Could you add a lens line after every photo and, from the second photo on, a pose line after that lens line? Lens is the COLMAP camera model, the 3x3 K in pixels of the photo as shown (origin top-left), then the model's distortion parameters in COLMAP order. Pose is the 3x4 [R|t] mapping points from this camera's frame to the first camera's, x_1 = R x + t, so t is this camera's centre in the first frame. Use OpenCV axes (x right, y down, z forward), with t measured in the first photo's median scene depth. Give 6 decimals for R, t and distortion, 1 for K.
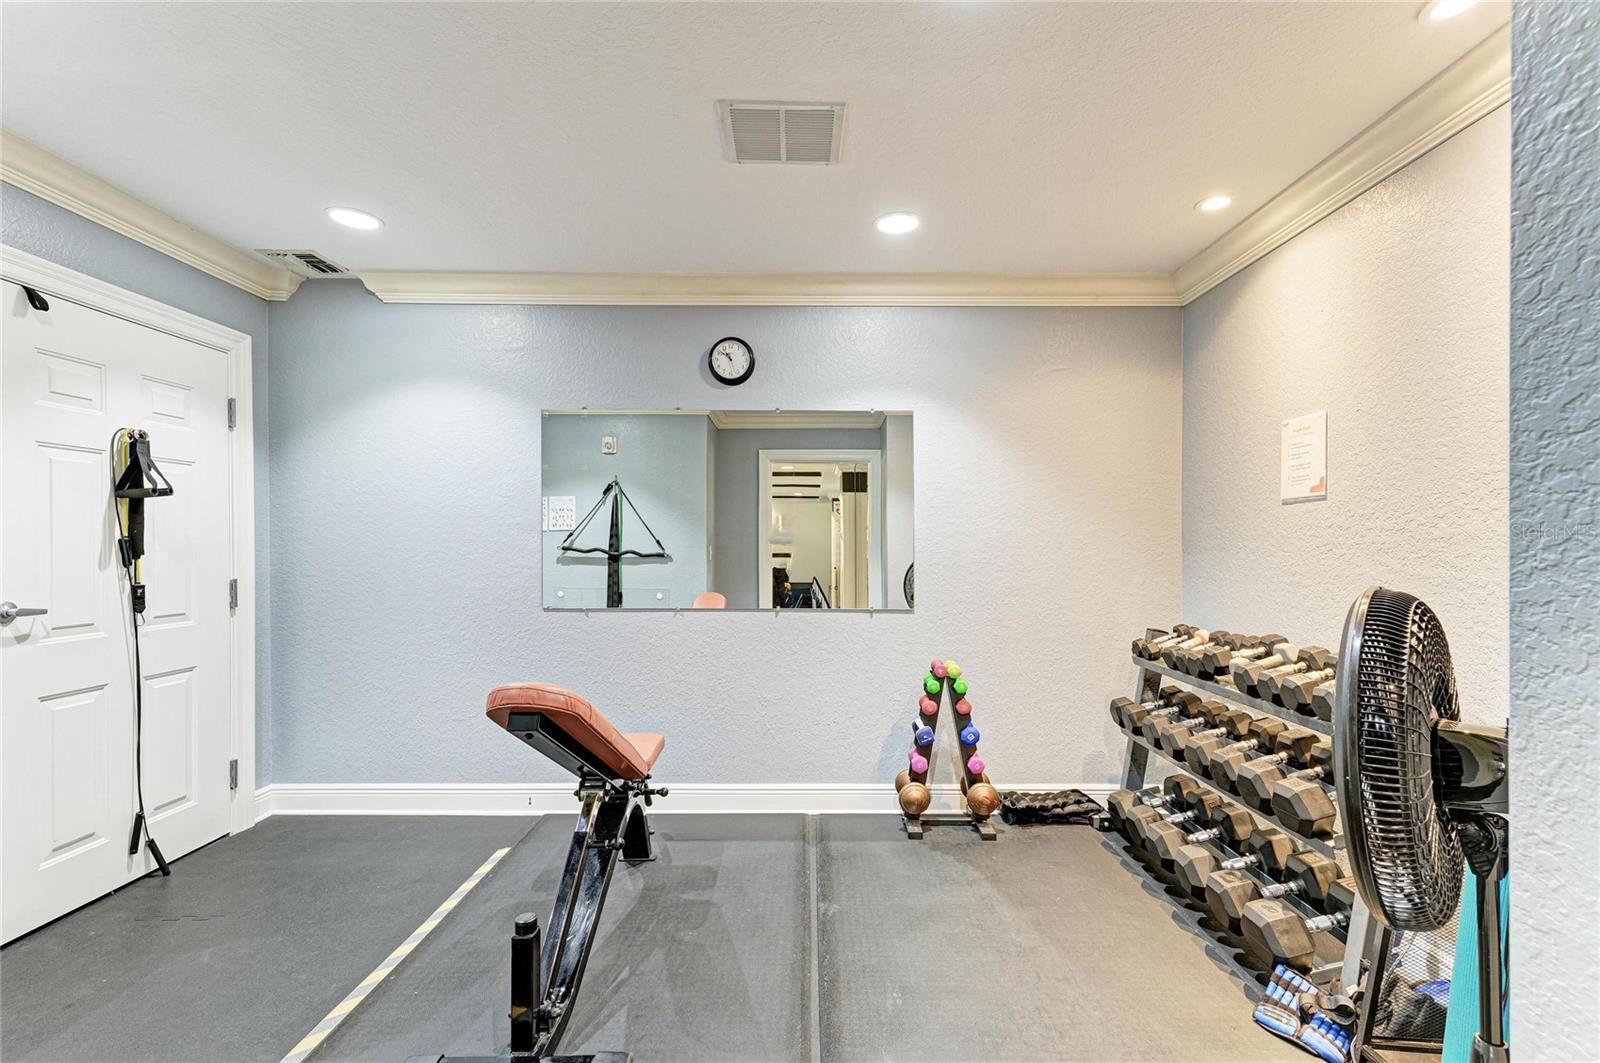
lens RADIAL K [[700.8, 0, 803.9], [0, 700.8, 537.4], [0, 0, 1]] dist [0.003048, 0.000625]
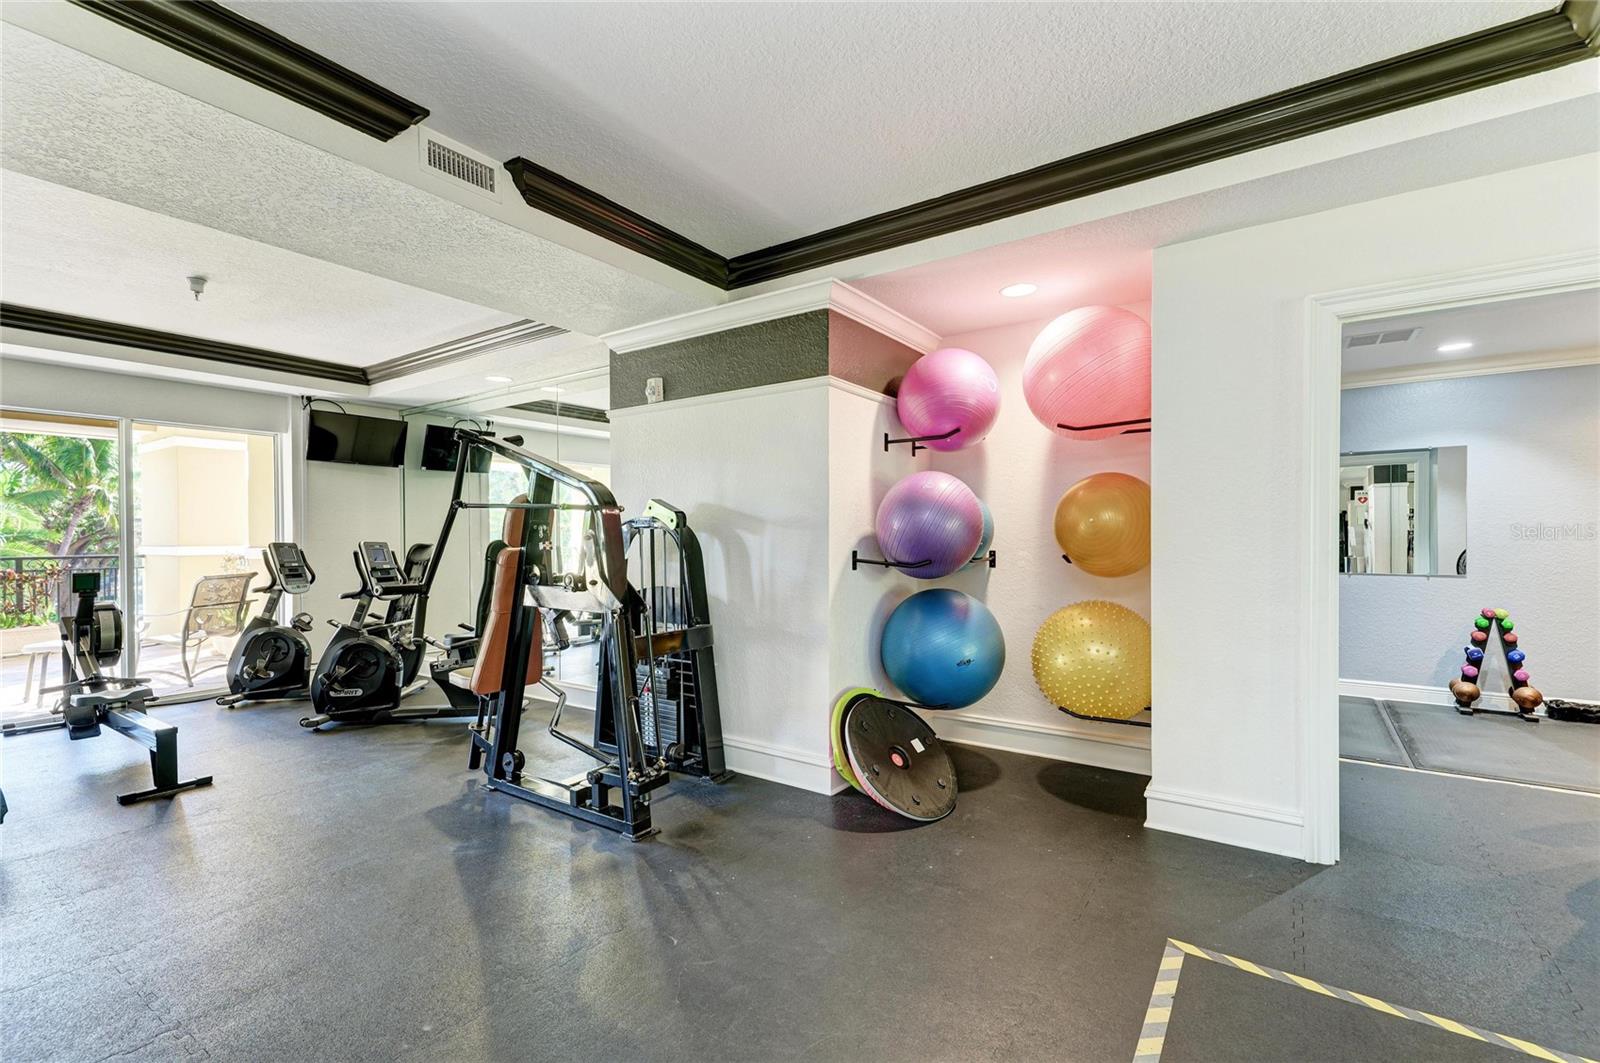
lens RADIAL K [[700.8, 0, 797.6], [0, 700.8, 535.3], [0, 0, 1]] dist [0.003048, 0.000625]
pose [[0.822320, 0.002272, -0.569020, -0.176646], [0.004968, 0.999925, 0.011172, -0.004703], [0.569003, -0.012014, 0.822248, -1.133758]]
